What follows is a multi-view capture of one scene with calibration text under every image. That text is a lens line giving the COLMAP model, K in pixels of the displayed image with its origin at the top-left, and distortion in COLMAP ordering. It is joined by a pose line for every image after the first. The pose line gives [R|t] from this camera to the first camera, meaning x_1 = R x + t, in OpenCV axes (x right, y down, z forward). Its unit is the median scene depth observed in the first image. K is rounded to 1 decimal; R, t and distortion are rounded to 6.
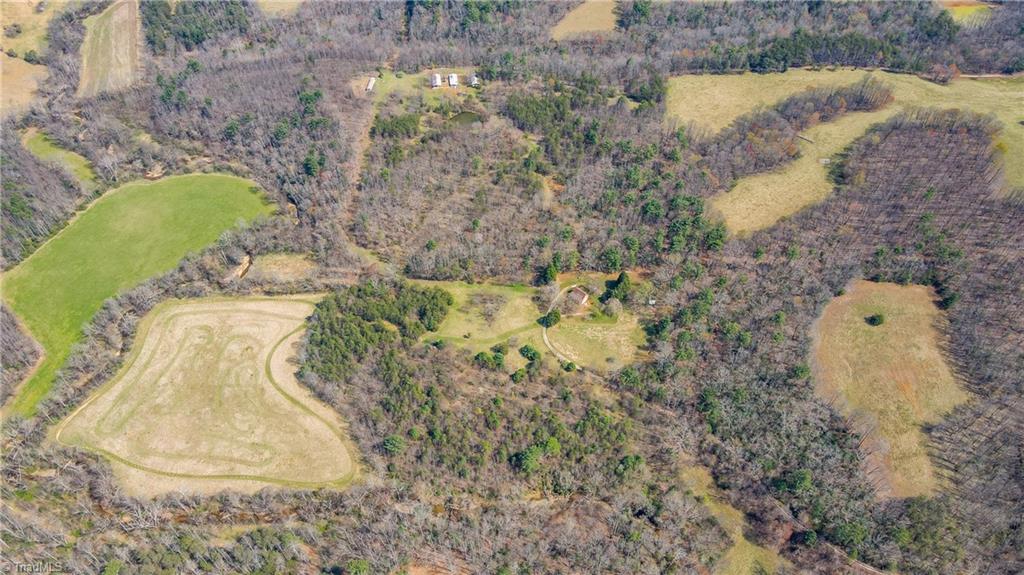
lens RADIAL K [[754.0, 0, 512.7], [0, 754.0, 289.5], [0, 0, 1]] dist [-0.002171, 0.032275]
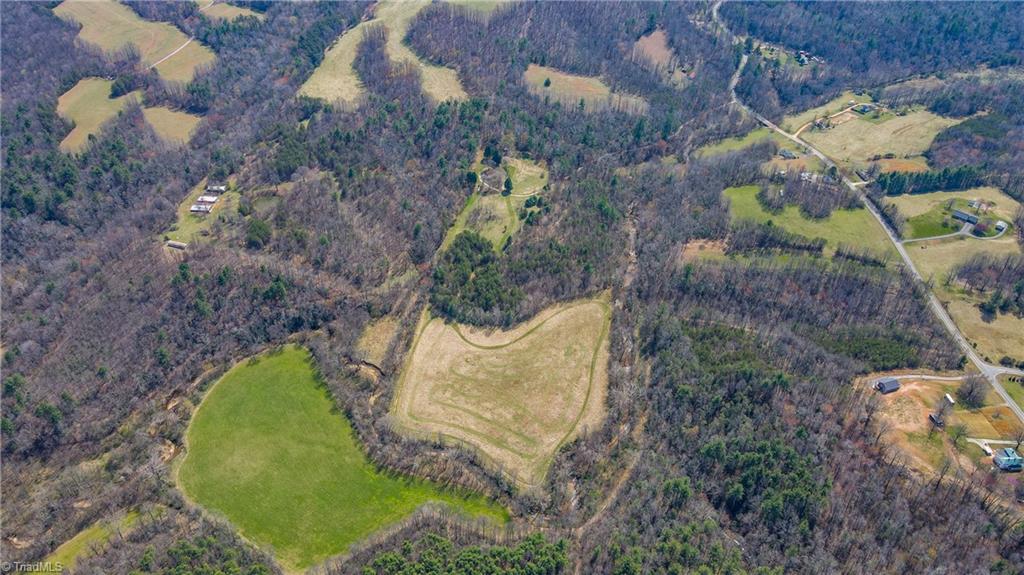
lens RADIAL K [[754.0, 0, 509.2], [0, 754.0, 288.8], [0, 0, 1]] dist [-0.002171, 0.032275]
pose [[0.179756, -0.640648, 0.746497, -1.133165], [0.747831, 0.582006, 0.319404, -0.301569], [-0.639091, 0.500838, 0.583715, 0.259662]]
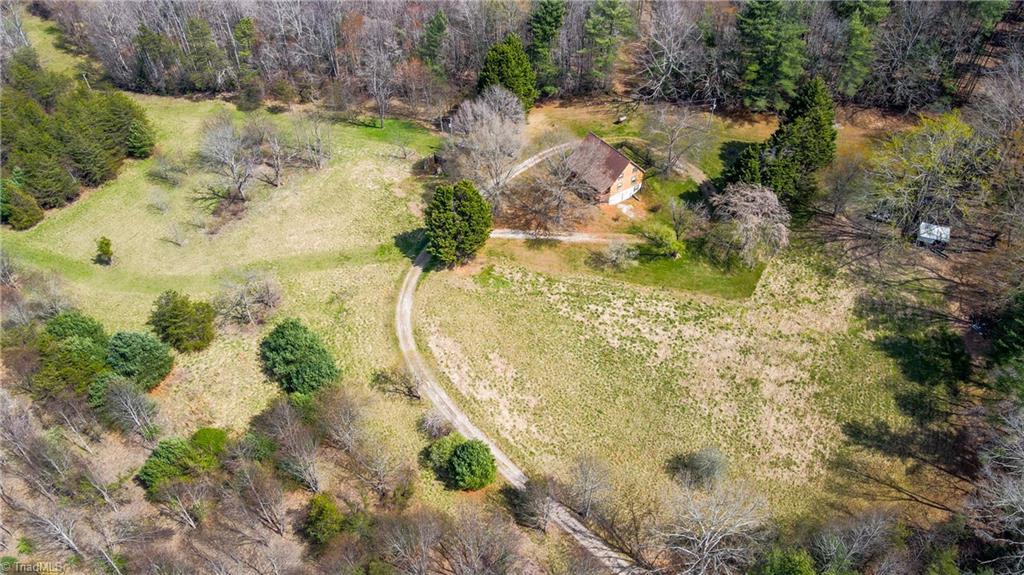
lens RADIAL K [[754.0, 0, 507.9], [0, 754.0, 289.0], [0, 0, 1]] dist [-0.002171, 0.032275]
pose [[0.975098, 0.153278, -0.160278, 0.104976], [-0.166838, 0.983142, -0.074807, 0.069111], [0.146110, 0.099685, 0.984233, 0.782526]]
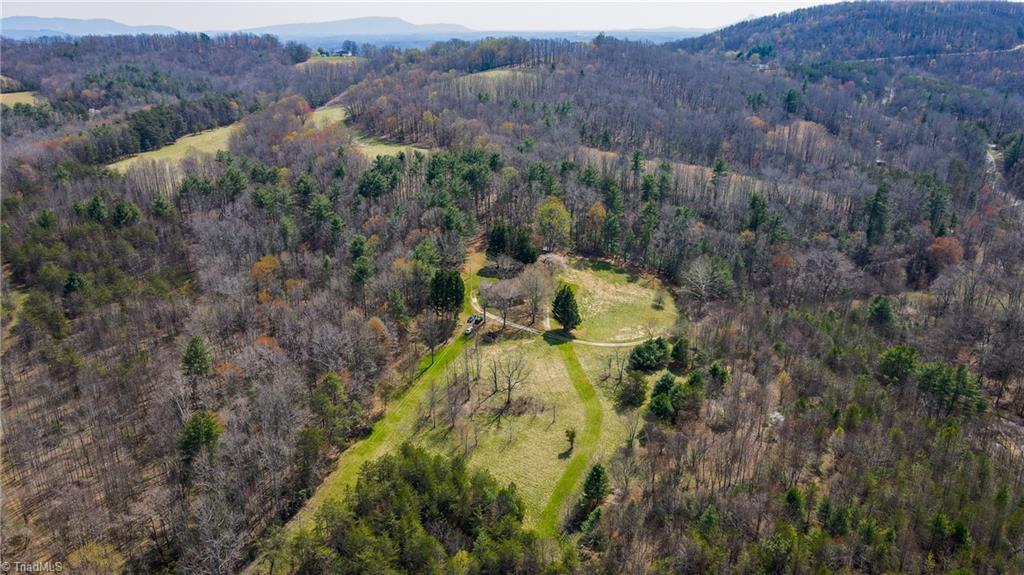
lens RADIAL K [[754.0, 0, 501.8], [0, 754.0, 291.8], [0, 0, 1]] dist [-0.002171, 0.032275]
pose [[0.190343, -0.331545, 0.924039, -0.355305], [0.758794, 0.646905, 0.075805, -0.031302], [-0.622898, 0.686726, 0.374708, 0.843415]]
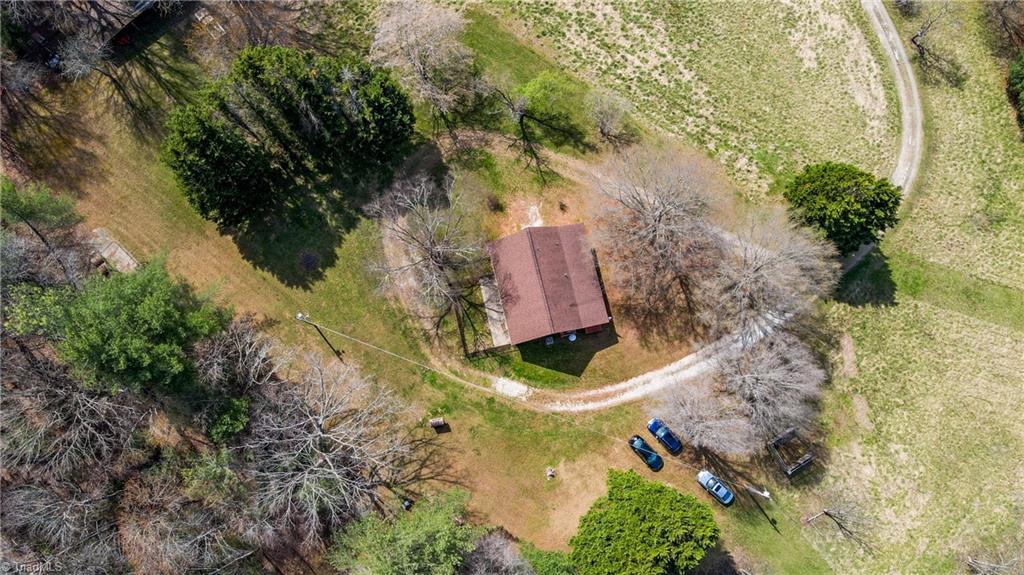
lens RADIAL K [[754.0, 0, 507.1], [0, 754.0, 286.6], [0, 0, 1]] dist [-0.002171, 0.032275]
pose [[-0.820439, -0.566357, 0.078231, 0.084833], [0.438776, -0.535997, 0.721237, -0.099742], [-0.366546, 0.626057, 0.688256, 0.926792]]
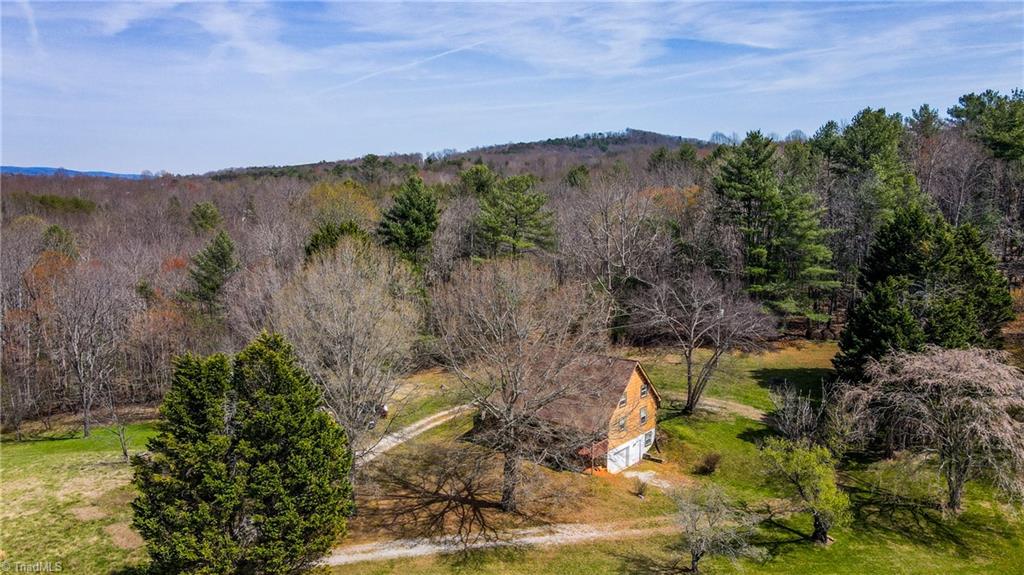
lens RADIAL K [[754.0, 0, 510.6], [0, 754.0, 283.3], [0, 0, 1]] dist [-0.002171, 0.032275]
pose [[0.998931, 0.000638, 0.046224, 0.075079], [0.030422, 0.743804, -0.667705, 0.070308], [-0.034808, 0.668397, 0.742990, 0.924951]]
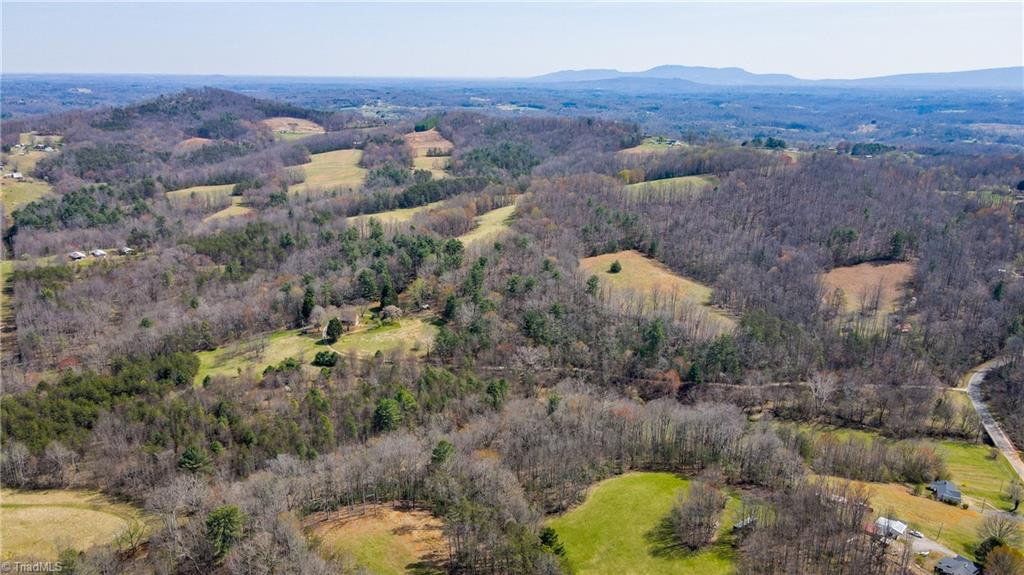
lens RADIAL K [[754.0, 0, 509.1], [0, 754.0, 291.4], [0, 0, 1]] dist [-0.002171, 0.032275]
pose [[0.812869, -0.158611, 0.560435, -0.253883], [0.441009, 0.796140, -0.414333, 0.438538], [-0.380467, 0.583955, 0.717106, 0.286309]]
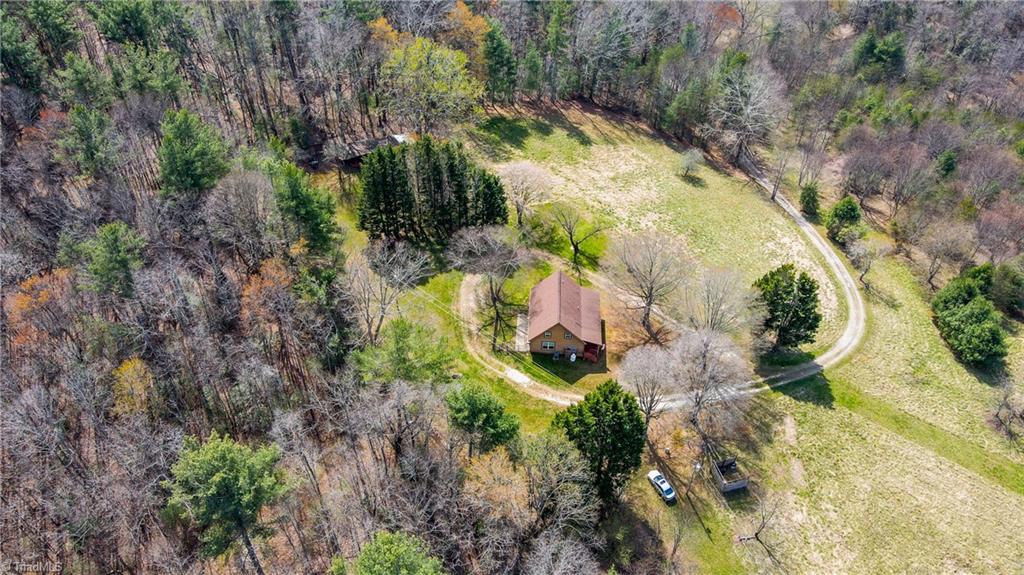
lens RADIAL K [[754.0, 0, 505.1], [0, 754.0, 282.9], [0, 0, 1]] dist [-0.002171, 0.032275]
pose [[-0.616429, -0.537972, 0.574980, -0.010302], [0.602538, 0.147823, 0.784281, -0.160178], [-0.506916, 0.829900, 0.233026, 0.976246]]
